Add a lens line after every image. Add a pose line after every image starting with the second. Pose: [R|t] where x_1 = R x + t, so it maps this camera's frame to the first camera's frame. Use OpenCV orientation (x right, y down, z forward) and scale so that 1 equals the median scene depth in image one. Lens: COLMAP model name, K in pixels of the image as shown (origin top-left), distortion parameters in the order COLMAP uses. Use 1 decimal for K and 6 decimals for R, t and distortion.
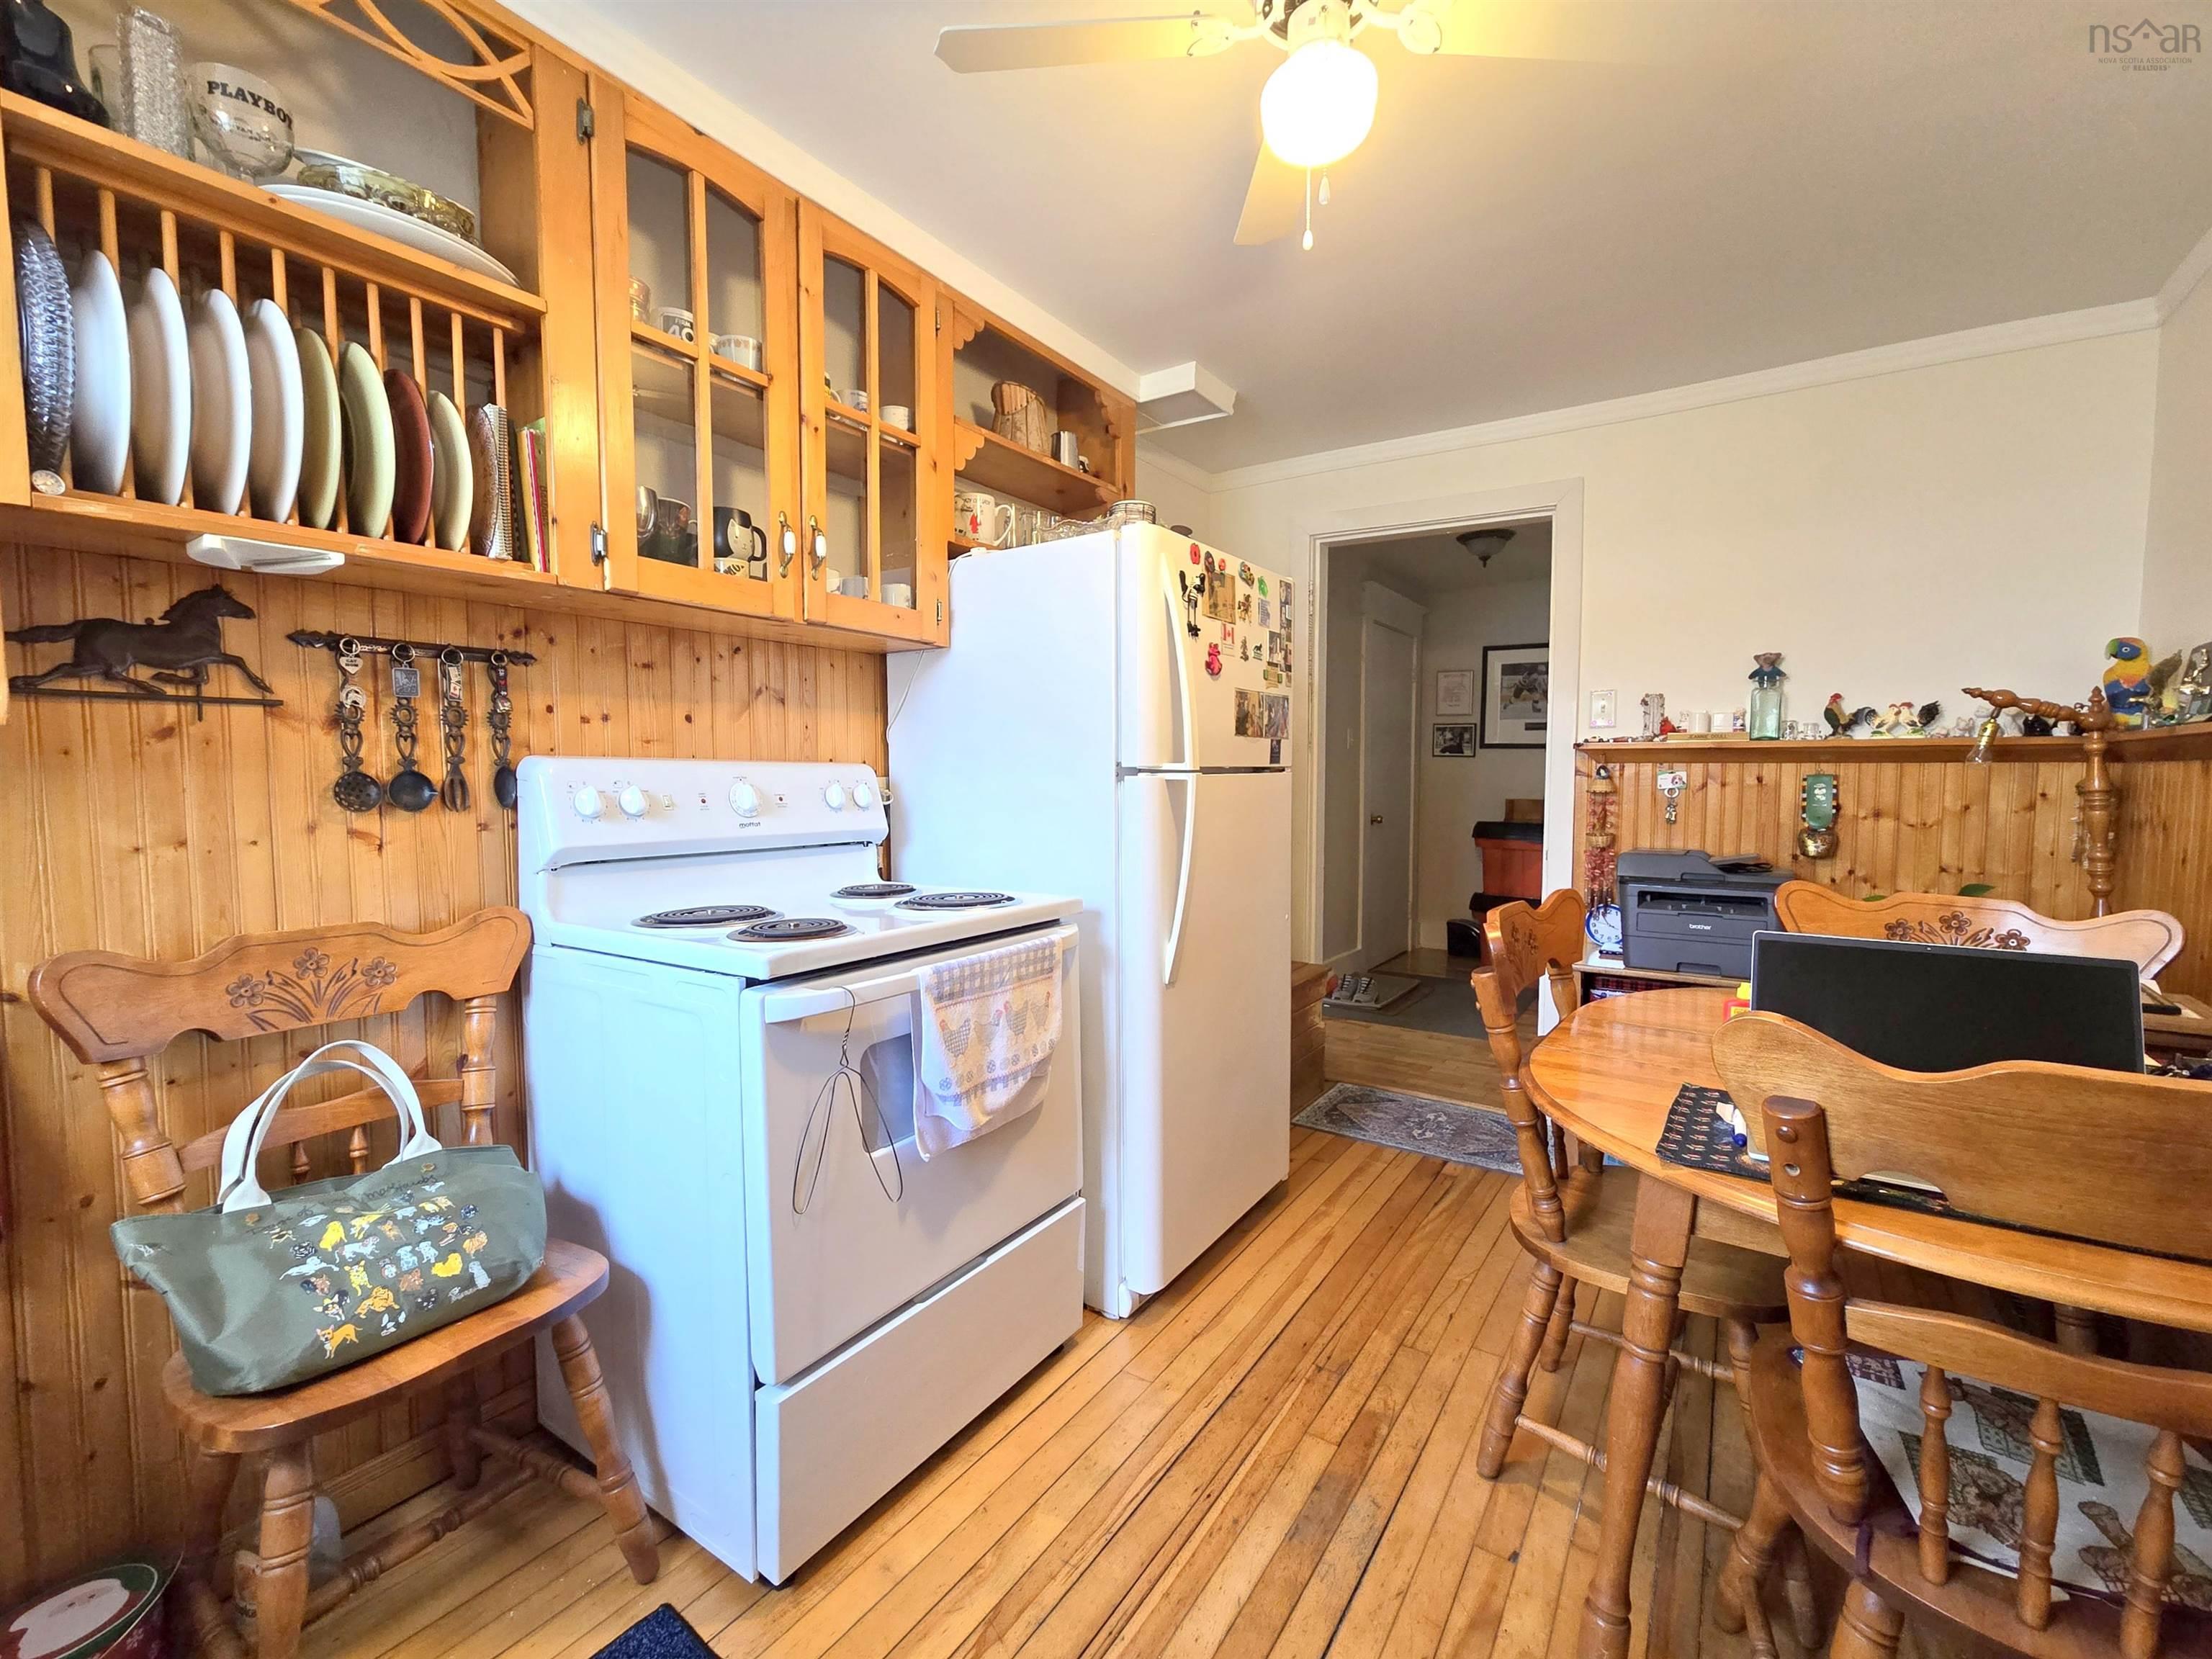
lens RADIAL K [[890.9, 0, 1098.3], [0, 890.9, 823.6], [0, 0, 1]] dist [0.000275, -0.000114]
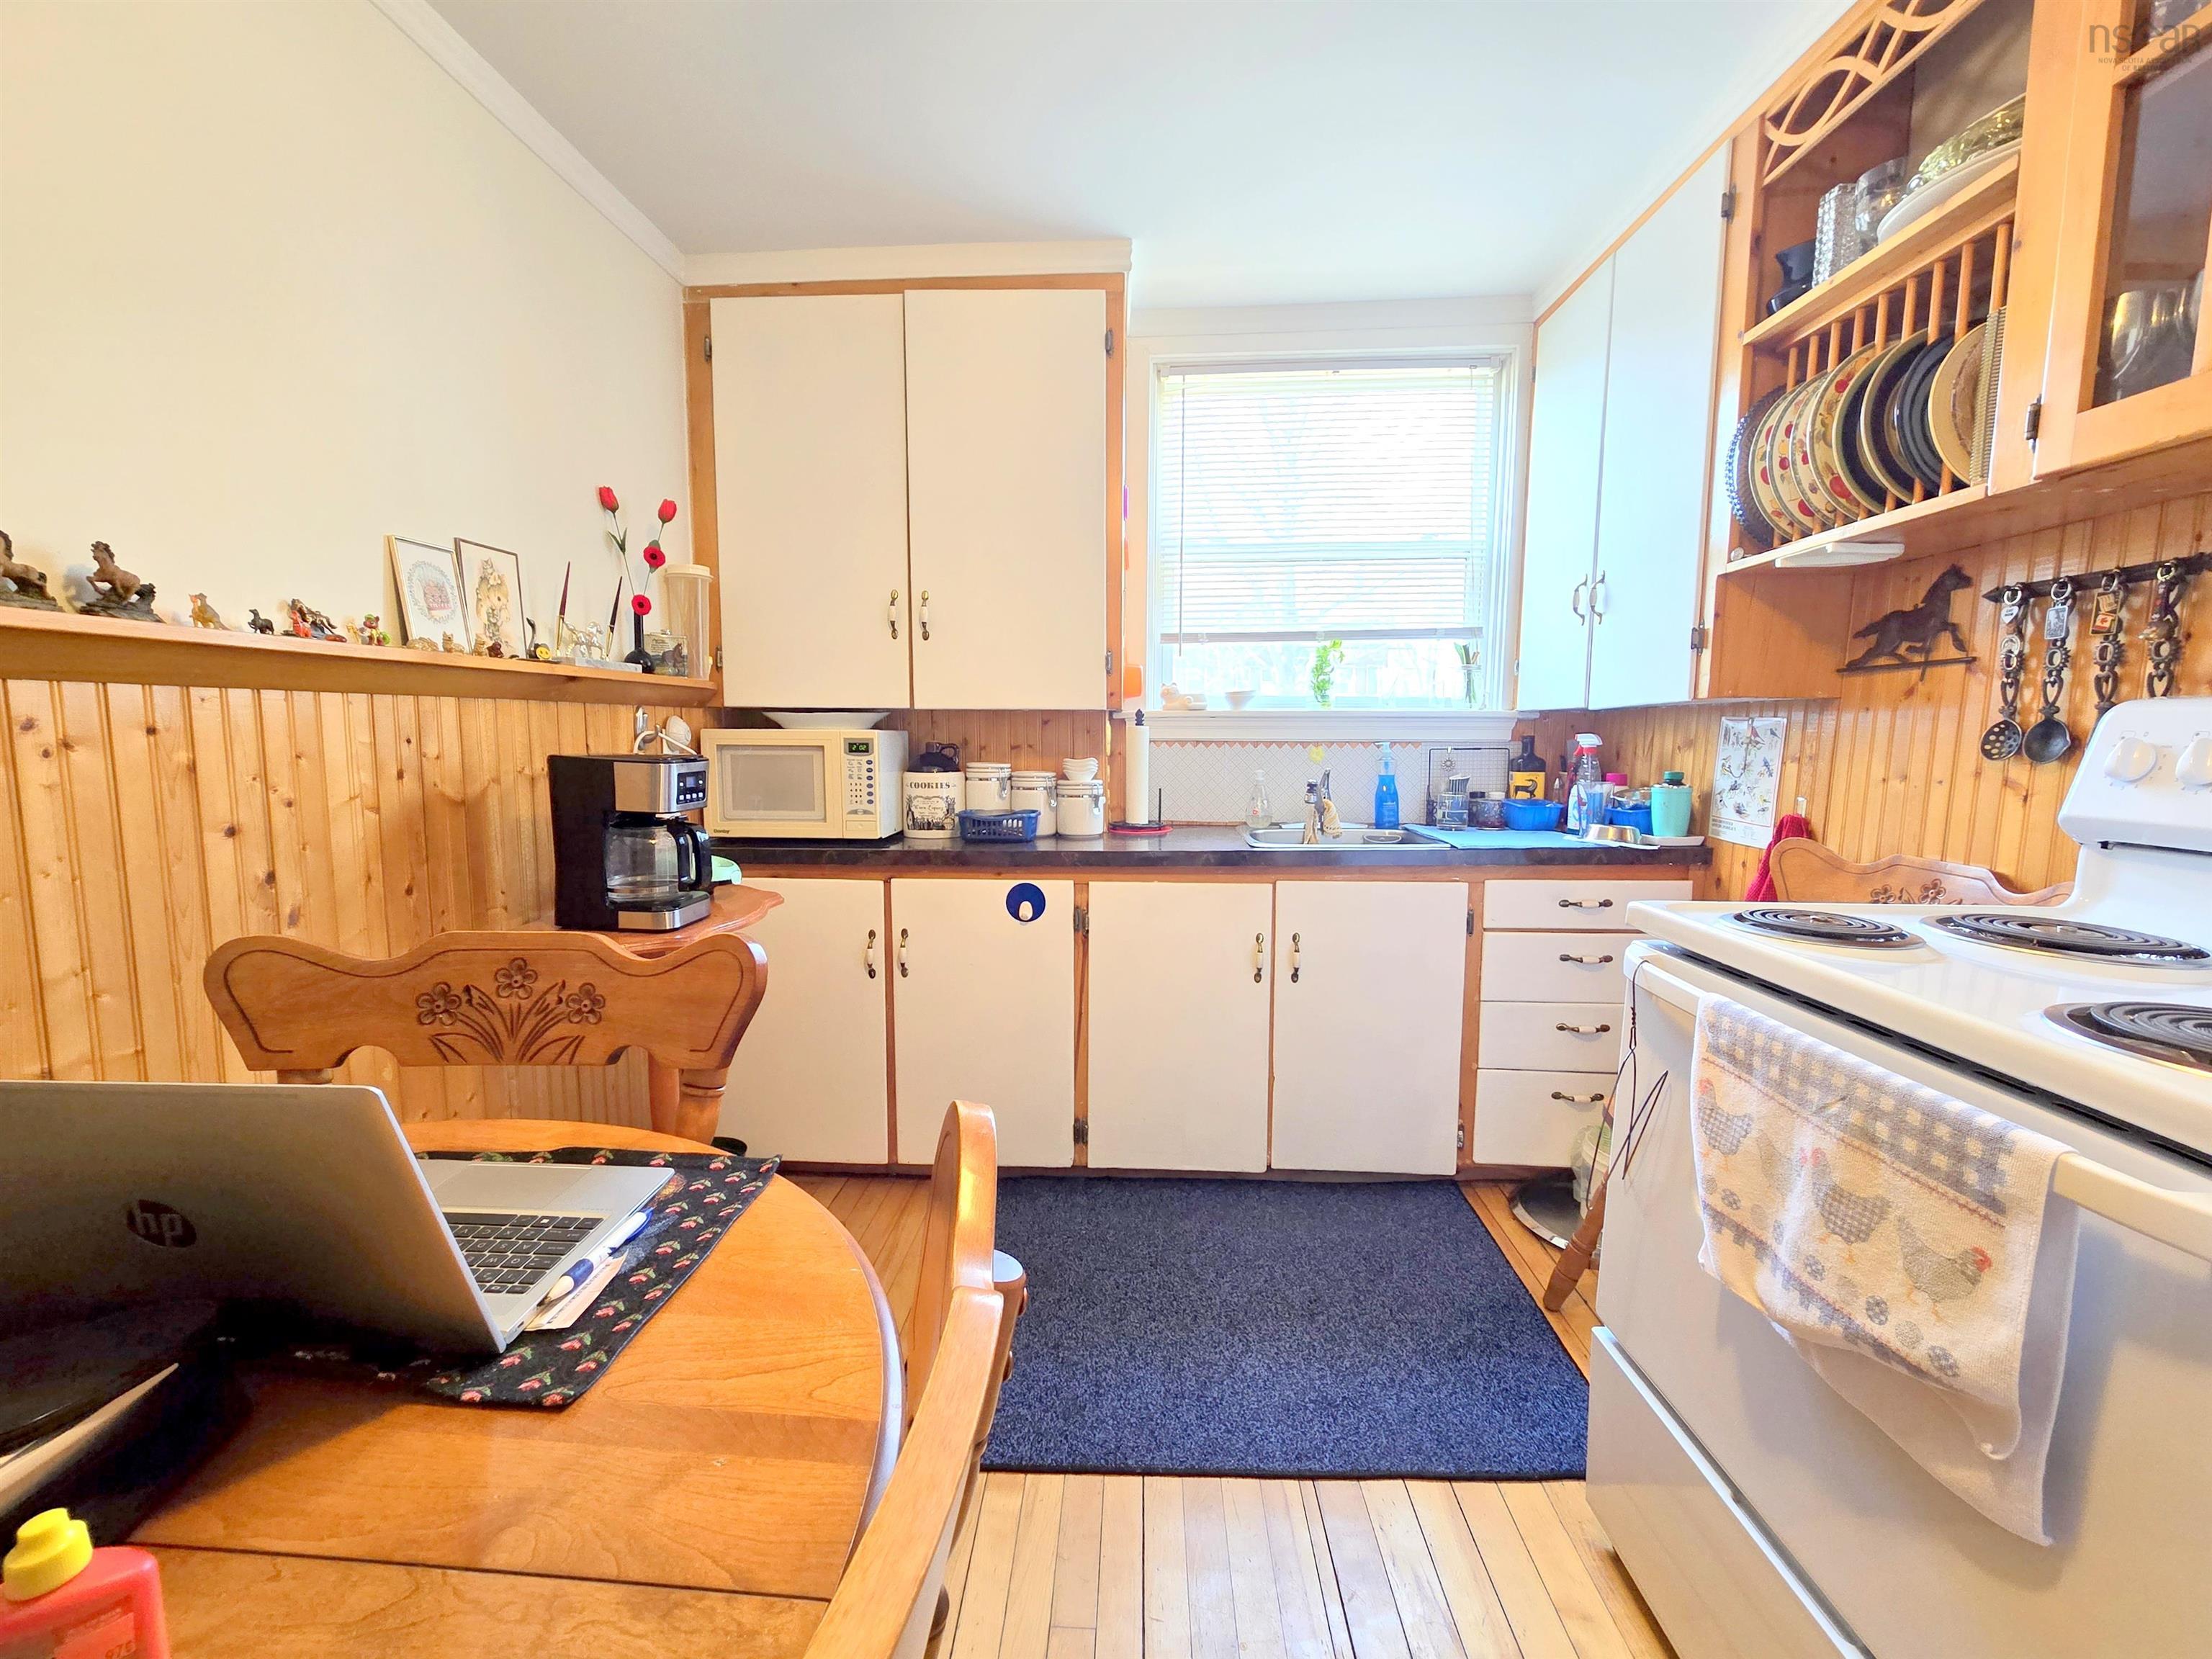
lens RADIAL K [[890.9, 0, 1096.2], [0, 890.9, 829.4], [0, 0, 1]] dist [0.000275, -0.000114]
pose [[-0.837656, 0.056581, -0.543260, 0.609127], [-0.035579, 0.986855, 0.157641, -0.062376], [0.545038, 0.151378, -0.824632, 1.348969]]
